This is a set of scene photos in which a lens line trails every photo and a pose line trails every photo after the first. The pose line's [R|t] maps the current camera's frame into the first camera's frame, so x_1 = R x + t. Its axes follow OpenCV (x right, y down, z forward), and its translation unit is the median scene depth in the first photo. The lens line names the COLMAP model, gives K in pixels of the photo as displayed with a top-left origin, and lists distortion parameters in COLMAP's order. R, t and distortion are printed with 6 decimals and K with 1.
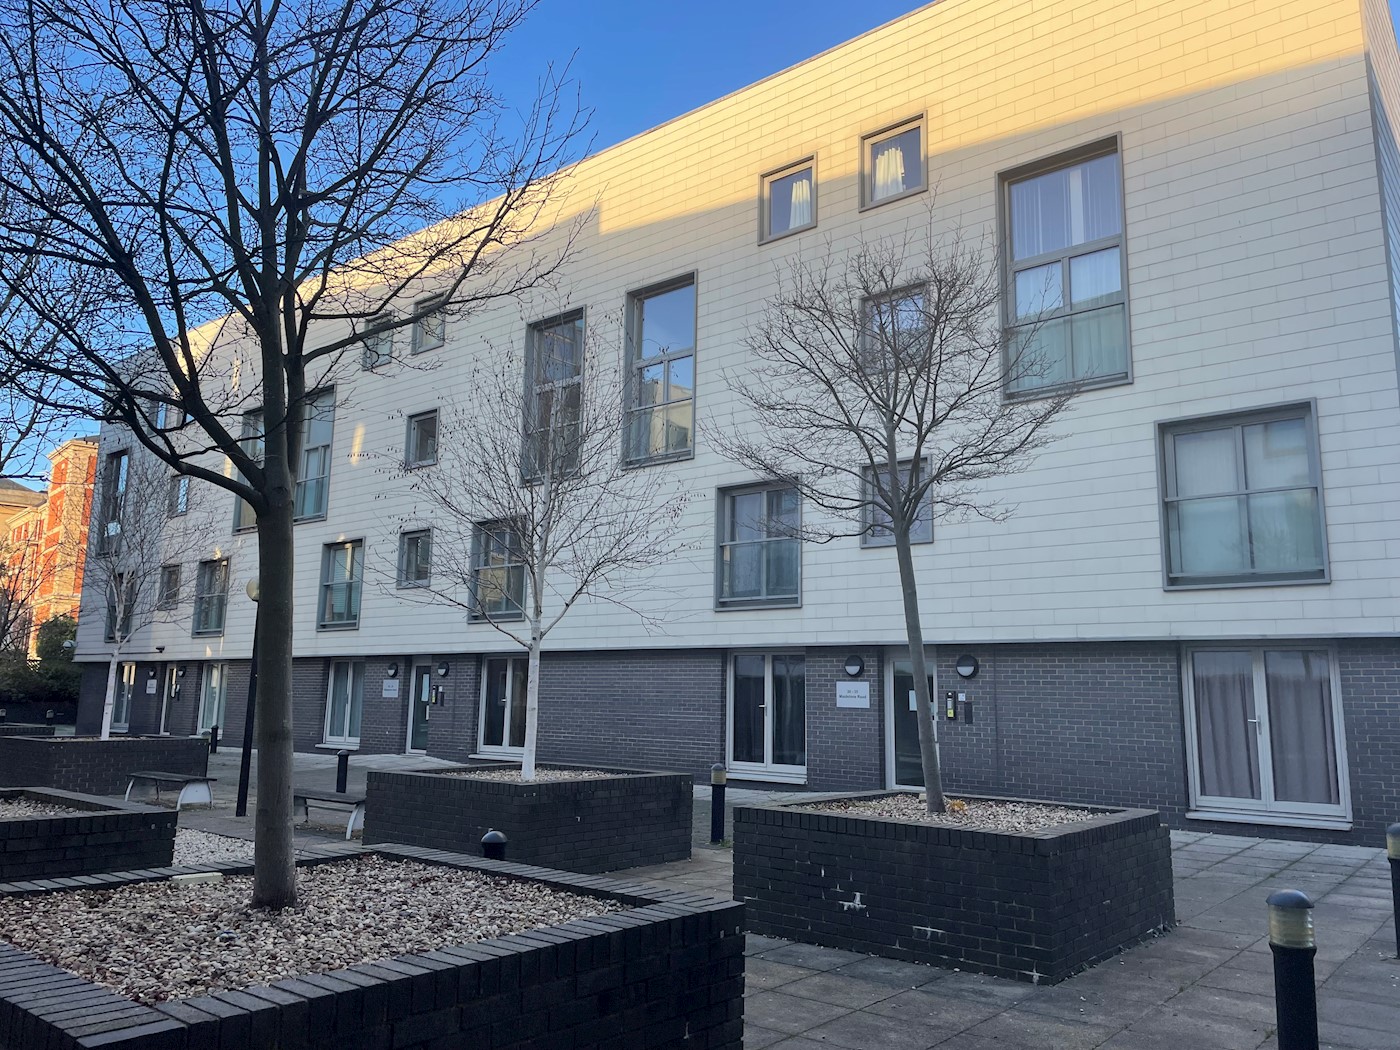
lens RADIAL K [[1033.6, 0, 710.4], [0, 1033.6, 525.5], [0, 0, 1]] dist [0.074293, -0.087671]
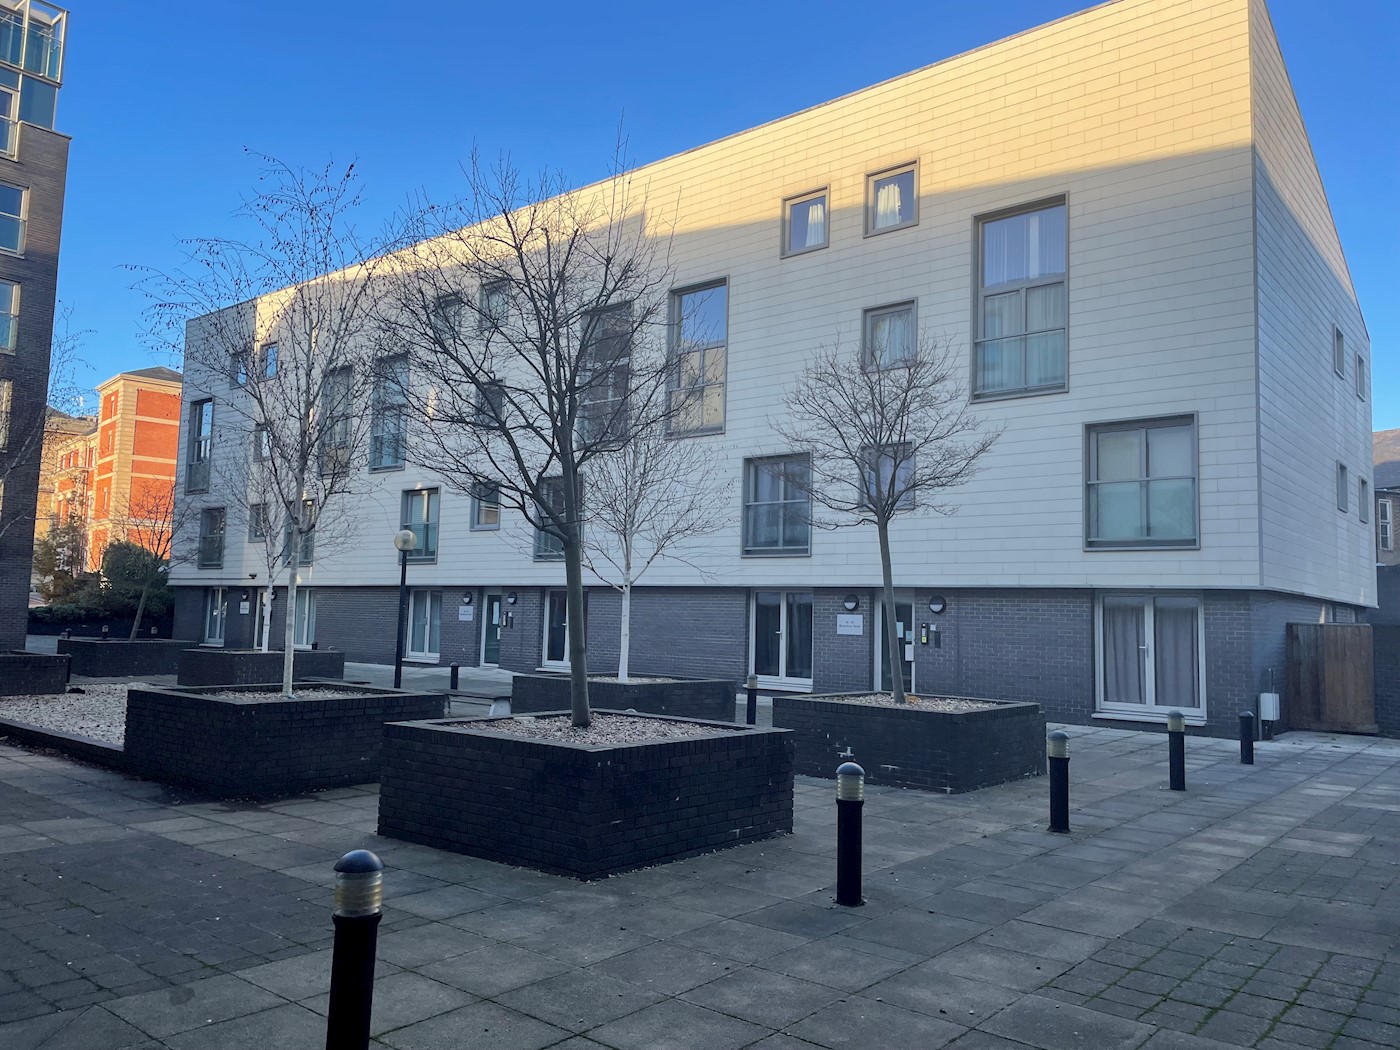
lens RADIAL K [[1033.6, 0, 710.4], [0, 1033.6, 525.5], [0, 0, 1]] dist [0.074293, -0.087671]
pose [[0.999944, 0.010527, -0.001082, -0.033713], [-0.010418, 0.997177, 0.074355, -0.050394], [0.001862, -0.074339, 0.997231, -0.258058]]
